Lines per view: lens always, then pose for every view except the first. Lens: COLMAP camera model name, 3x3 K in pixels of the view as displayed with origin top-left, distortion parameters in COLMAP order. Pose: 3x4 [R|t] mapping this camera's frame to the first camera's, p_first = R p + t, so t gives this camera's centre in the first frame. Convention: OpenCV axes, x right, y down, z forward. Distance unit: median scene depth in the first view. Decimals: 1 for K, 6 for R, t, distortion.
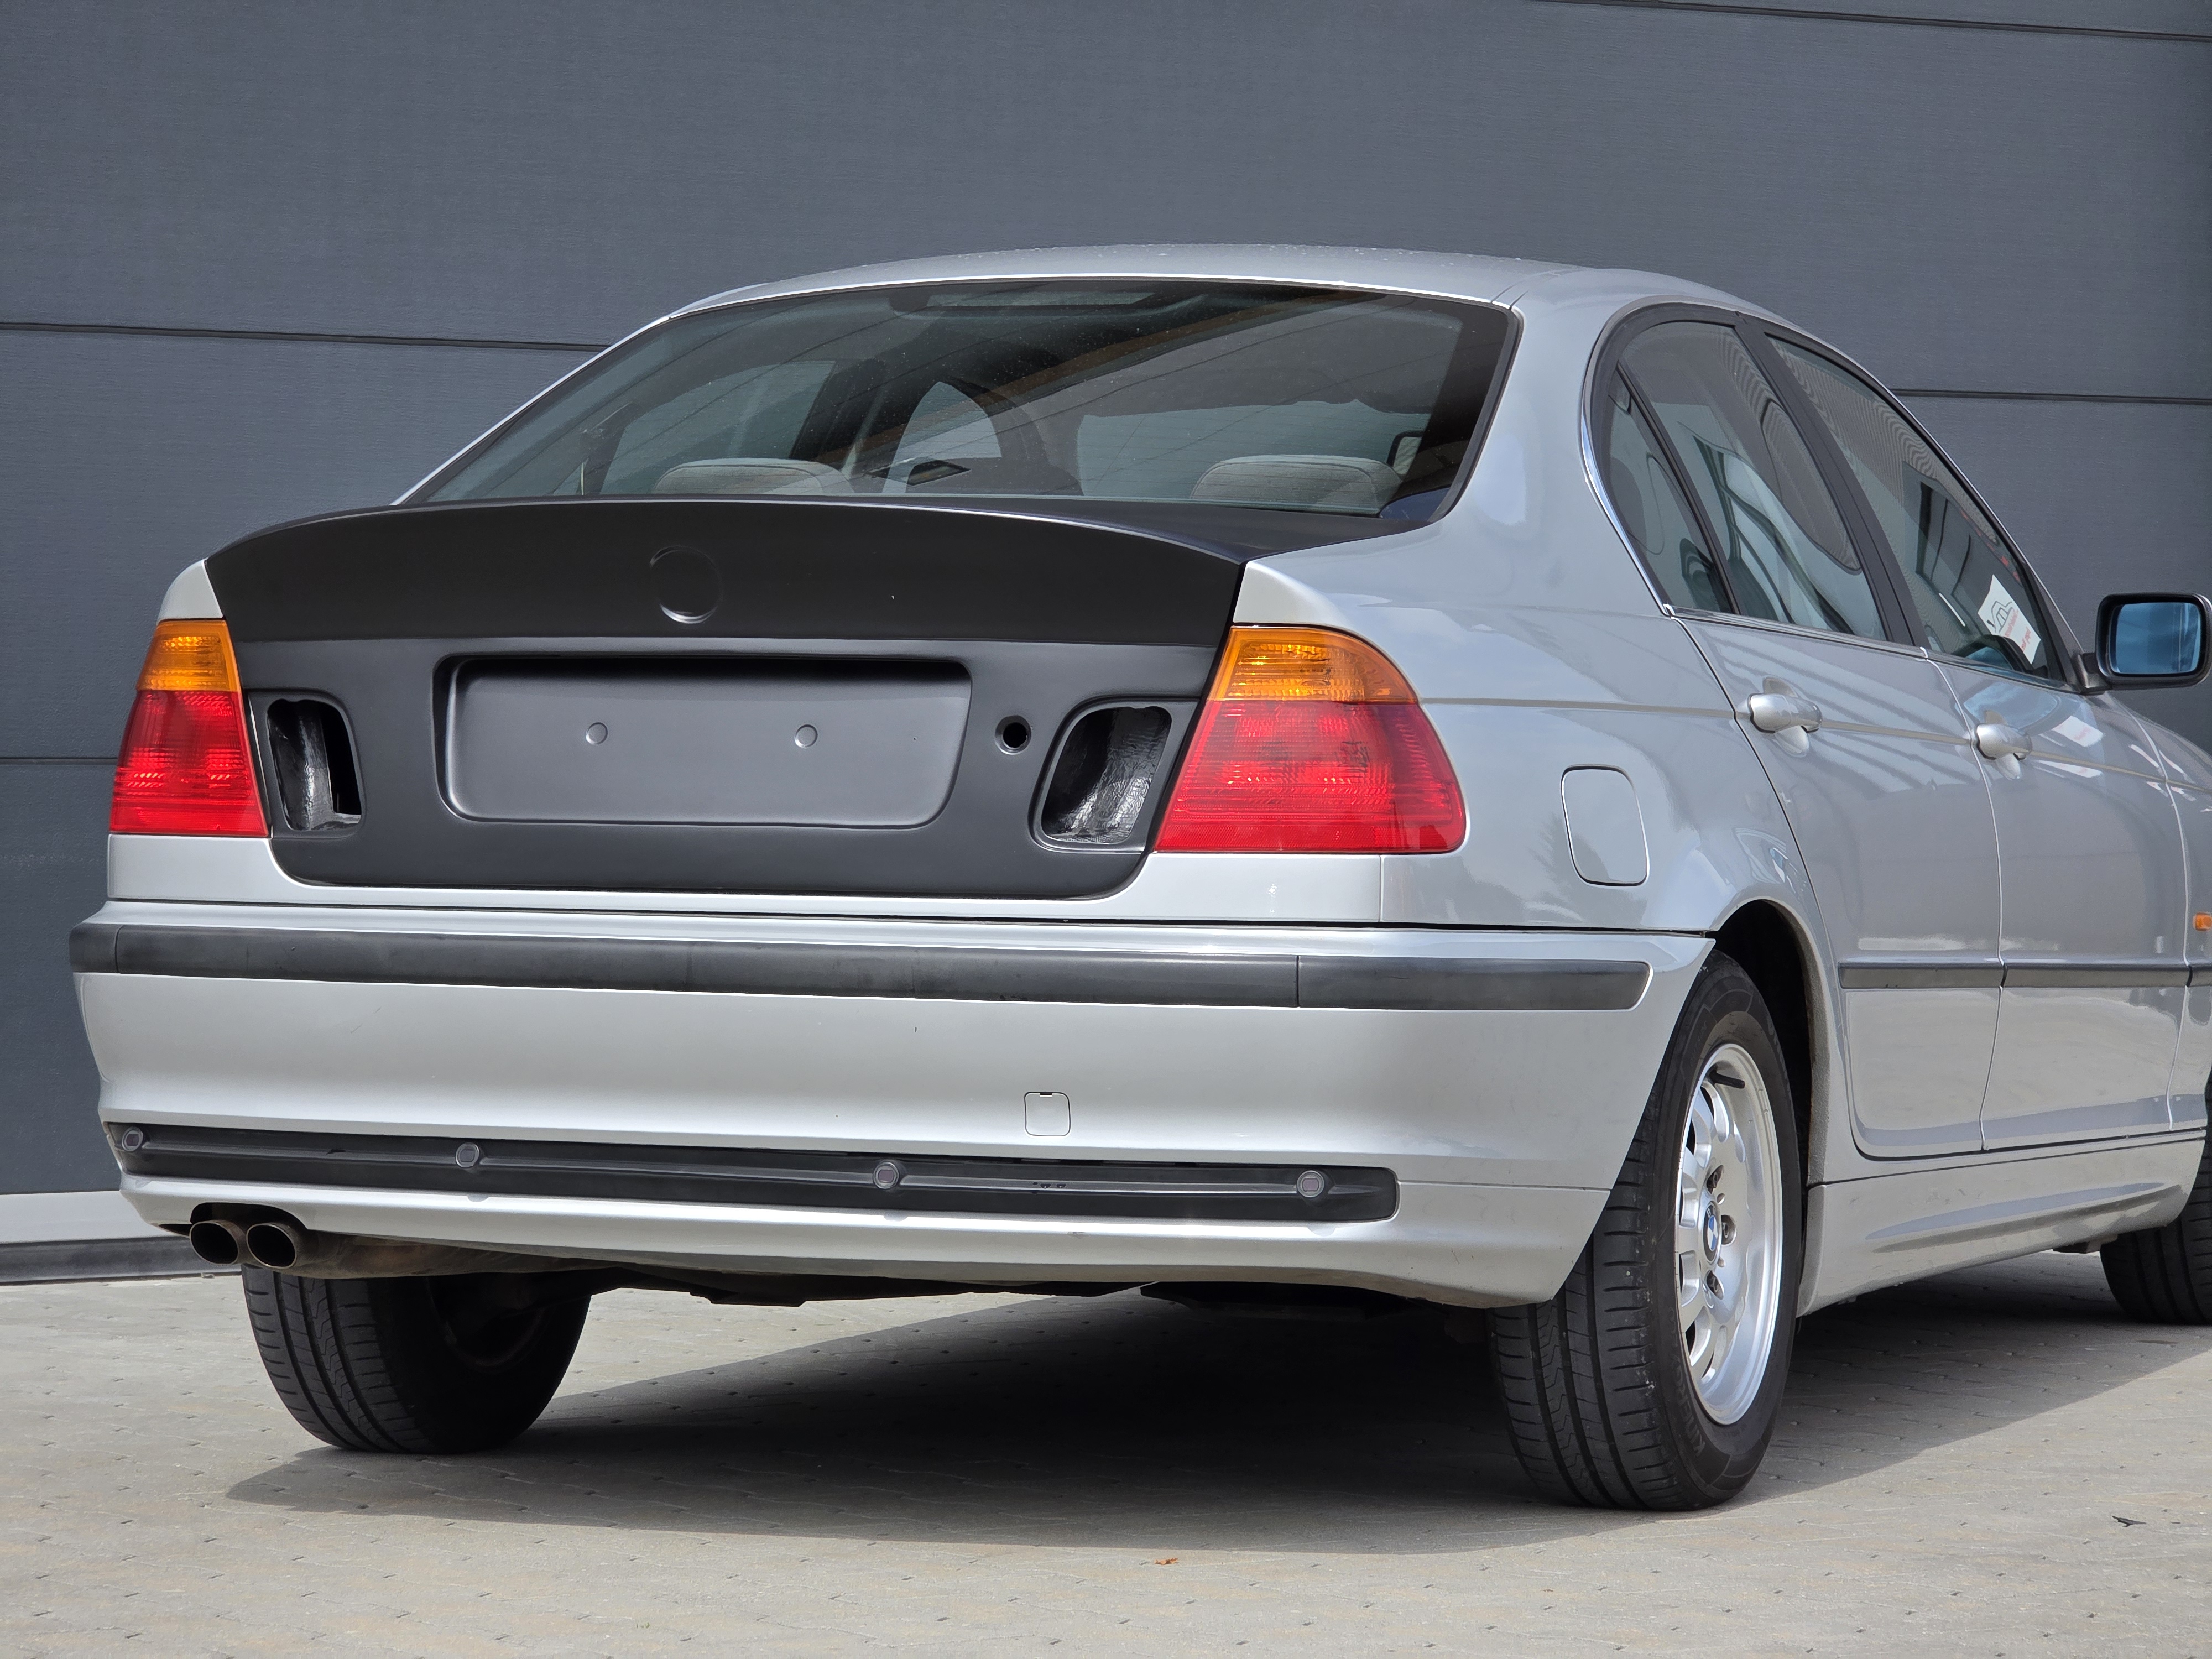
lens RADIAL K [[7458.7, 0, 1106.0], [0, 7458.7, 829.5], [0, 0, 1]] dist [0.093706, 2.996563]
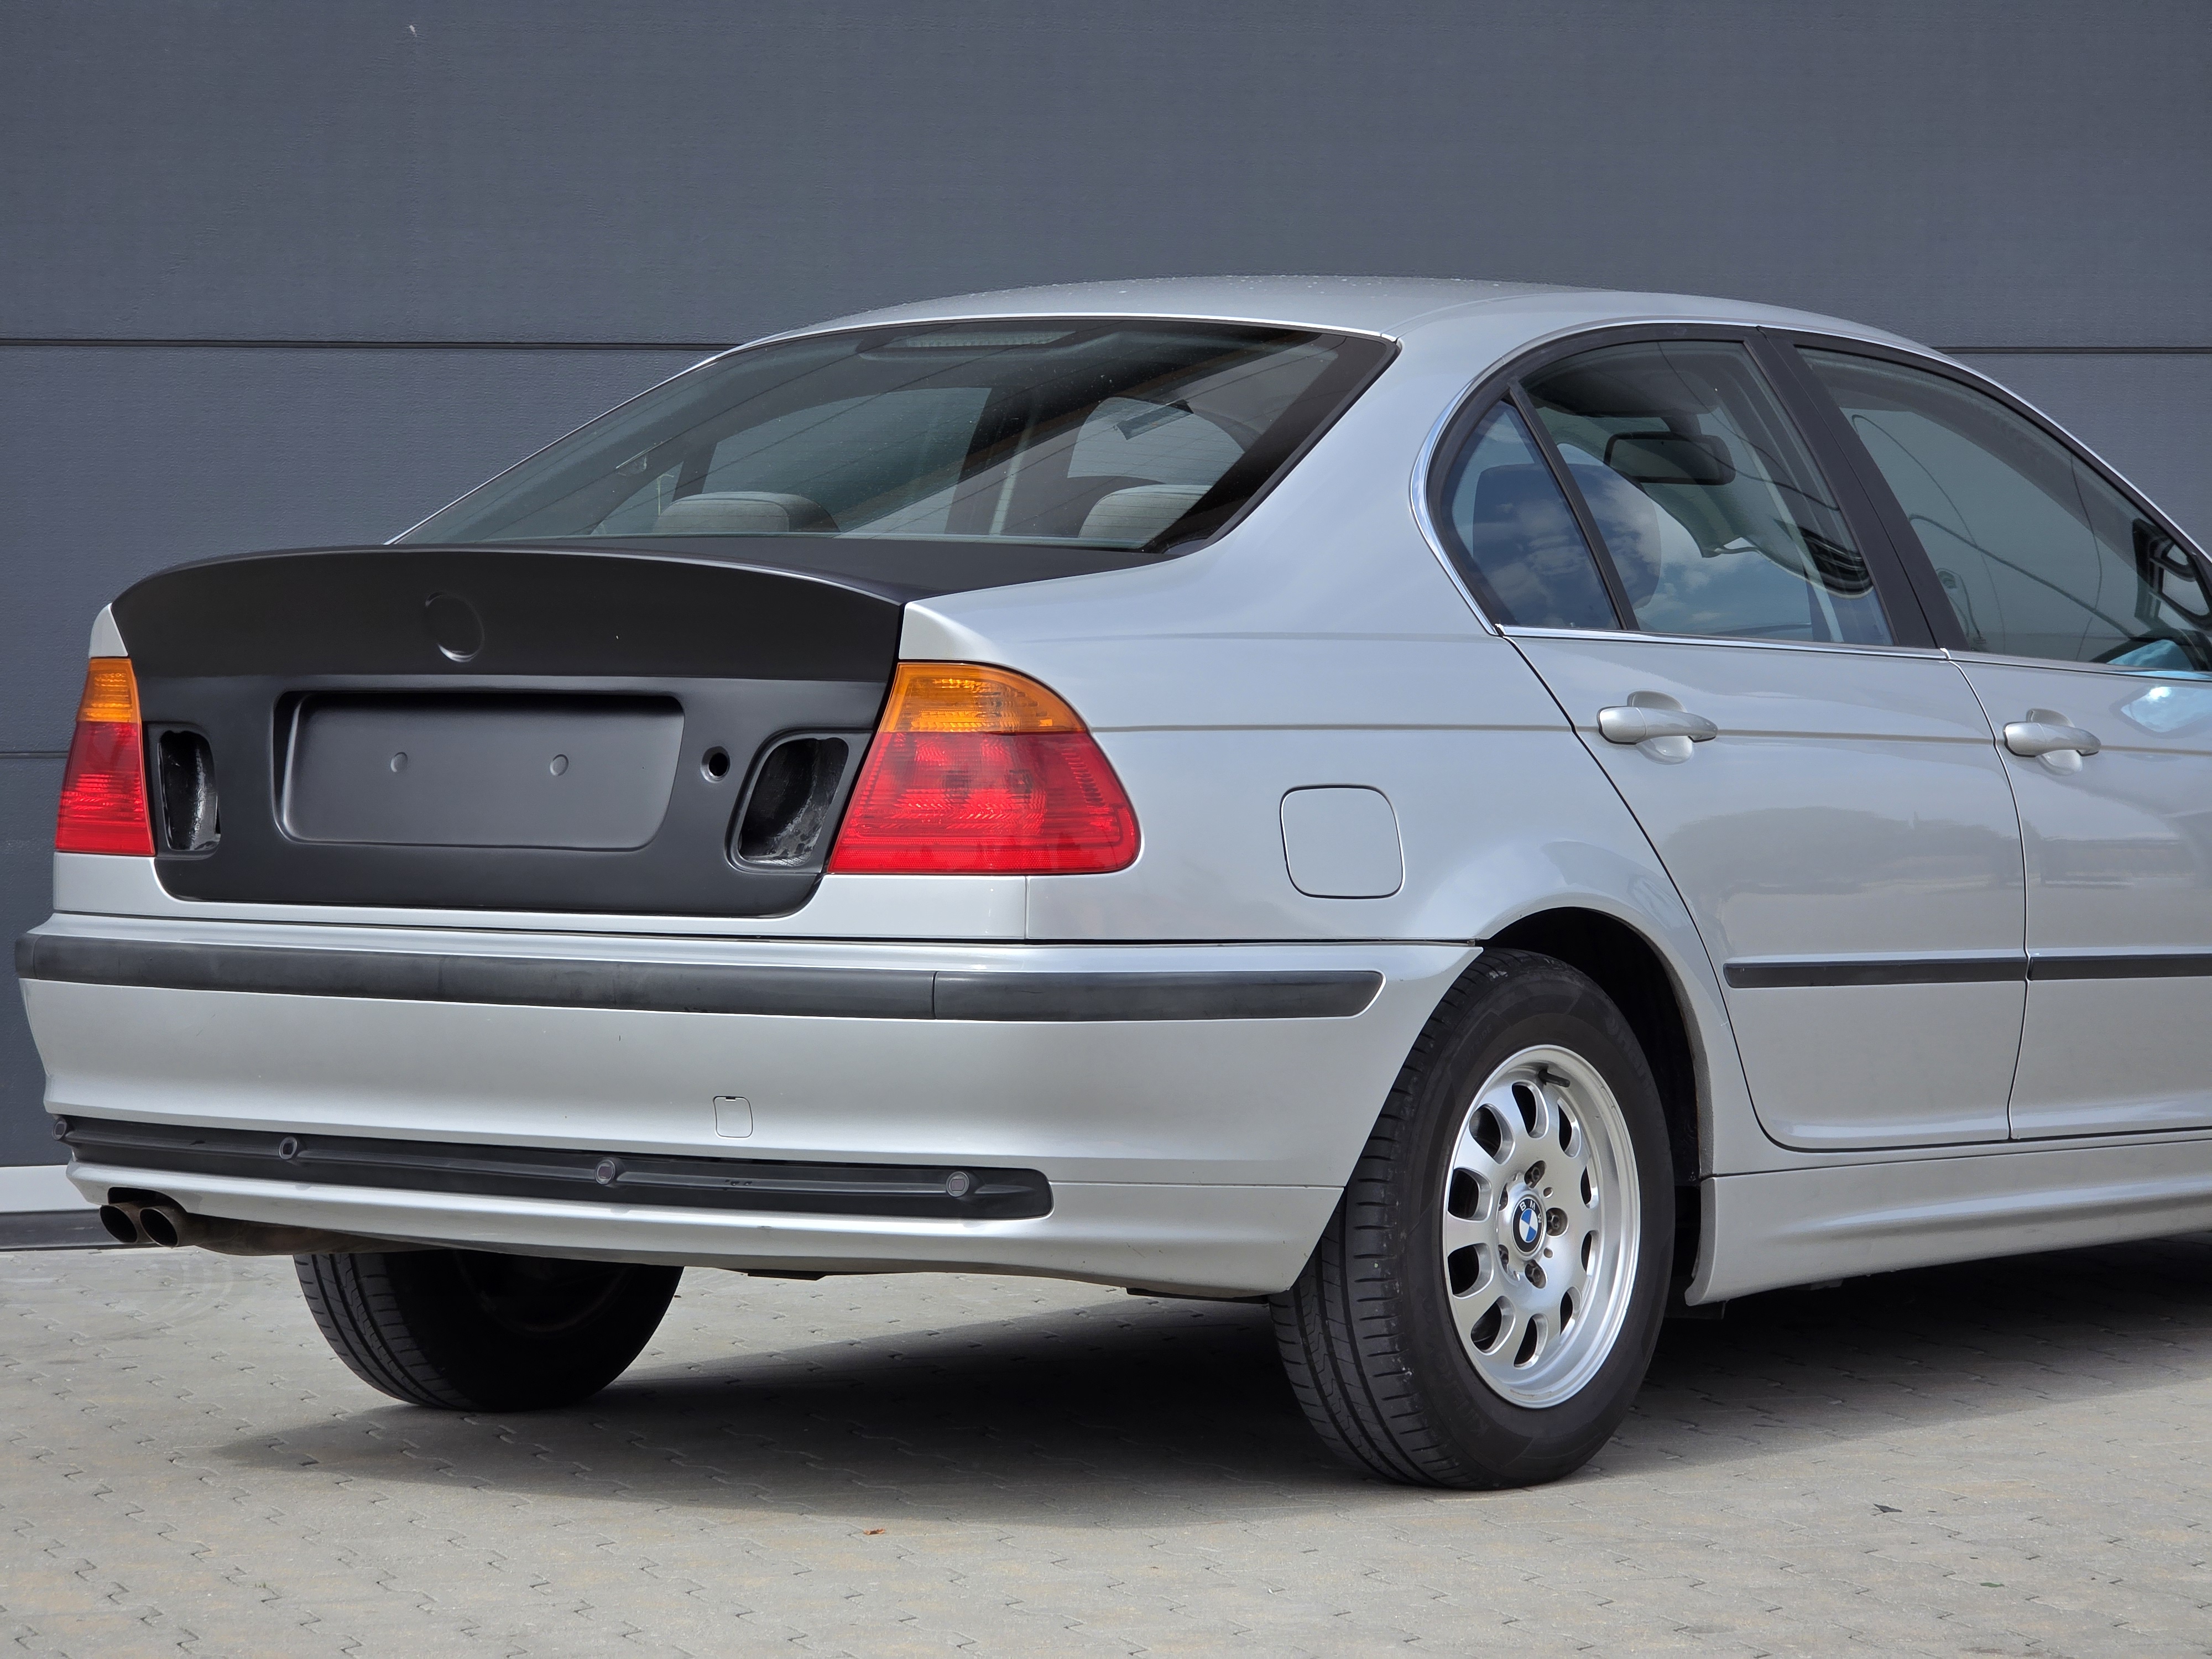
lens RADIAL K [[7458.7, 0, 1106.0], [0, 7458.7, 829.5], [0, 0, 1]] dist [0.093706, 2.996563]
pose [[0.966182, -0.003307, -0.257842, 0.308174], [0.007057, 0.999882, 0.013620, -0.016929], [0.257766, -0.014979, 0.966091, -0.027088]]
